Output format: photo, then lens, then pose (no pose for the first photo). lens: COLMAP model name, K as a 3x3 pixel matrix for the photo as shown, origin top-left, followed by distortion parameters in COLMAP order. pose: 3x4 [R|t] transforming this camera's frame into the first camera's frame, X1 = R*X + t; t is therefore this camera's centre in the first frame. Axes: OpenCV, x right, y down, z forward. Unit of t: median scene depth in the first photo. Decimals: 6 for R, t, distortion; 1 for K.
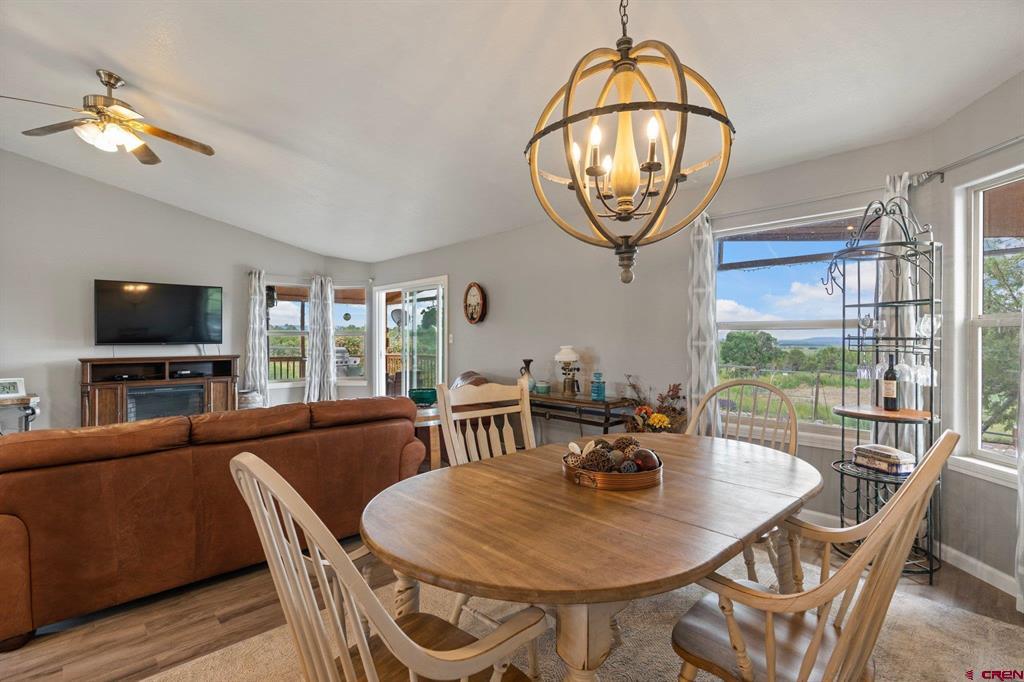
lens RADIAL K [[484.7, 0, 510.6], [0, 484.7, 337.9], [0, 0, 1]] dist [-0.002387, -0.000185]
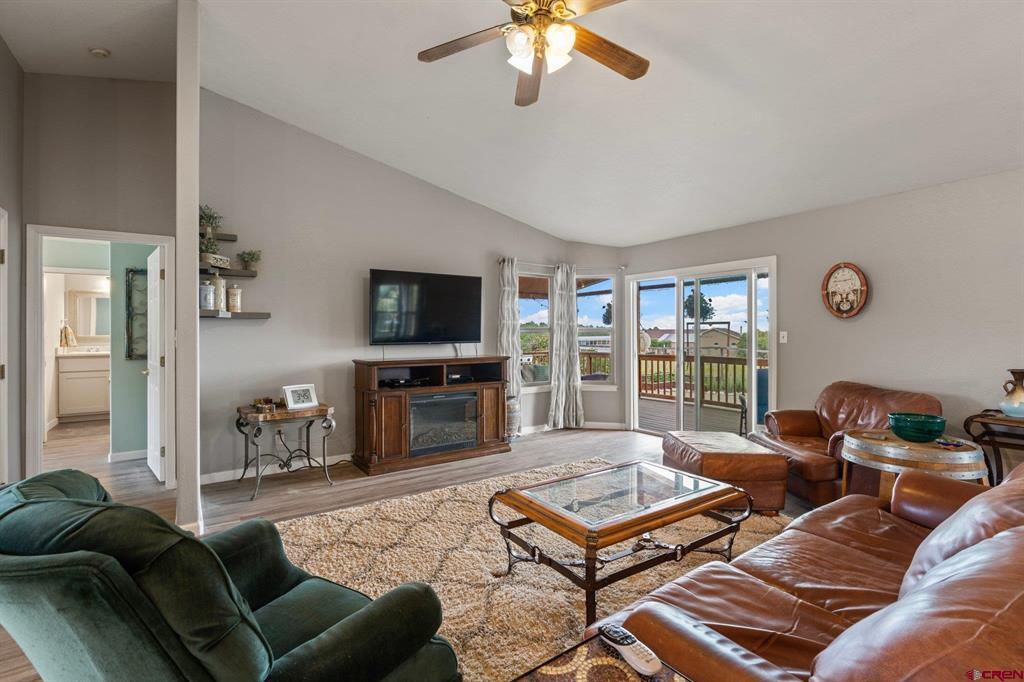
lens RADIAL K [[467.3, 0, 510.1], [0, 467.3, 332.1], [0, 0, 1]] dist [-0.010919, -0.000167]
pose [[0.987918, -0.000484, -0.154975, -0.417163], [0.000399, 1.000000, -0.000580, -0.006207], [0.154975, 0.000512, 0.987918, 0.186867]]
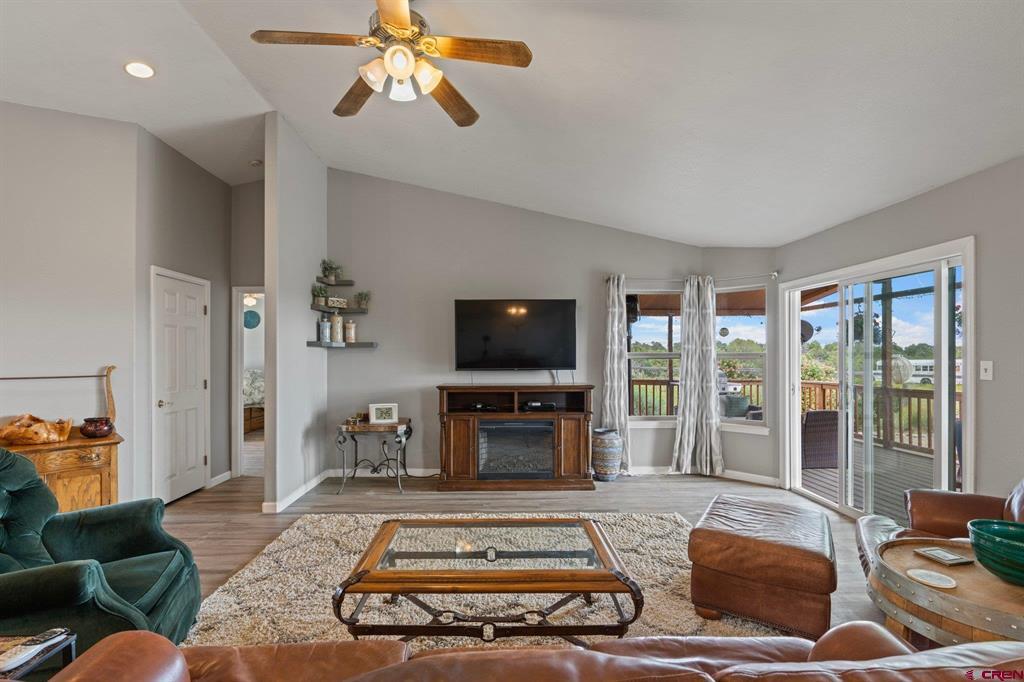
lens RADIAL K [[476.7, 0, 501.3], [0, 476.7, 352.8], [0, 0, 1]] dist [-0.005598, -0.000054]
pose [[0.737603, -0.002376, -0.675230, -0.151272], [0.000961, 0.999996, -0.002469, -0.013977], [0.675234, 0.001172, 0.737603, 0.331173]]
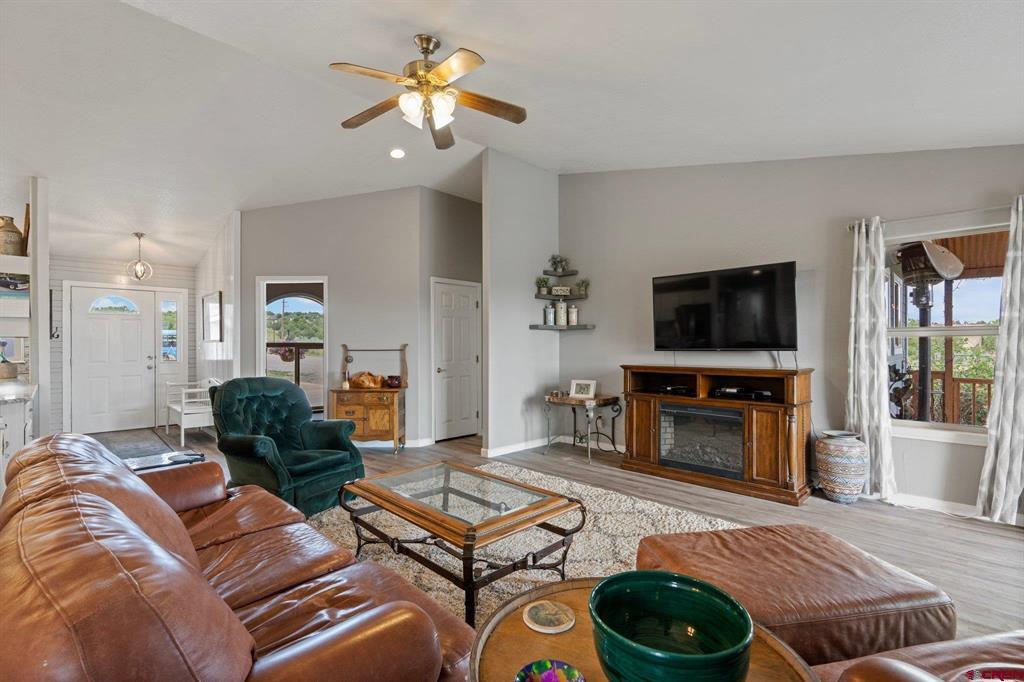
lens RADIAL K [[464.9, 0, 512.0], [0, 464.9, 341.0], [0, 0, 1]] dist [-0.004925, 0.000039]
pose [[0.022158, -0.006422, -0.999734, 0.001341], [0.004995, 0.999968, -0.006313, 0.001304], [0.999742, -0.004853, 0.022189, 0.617349]]
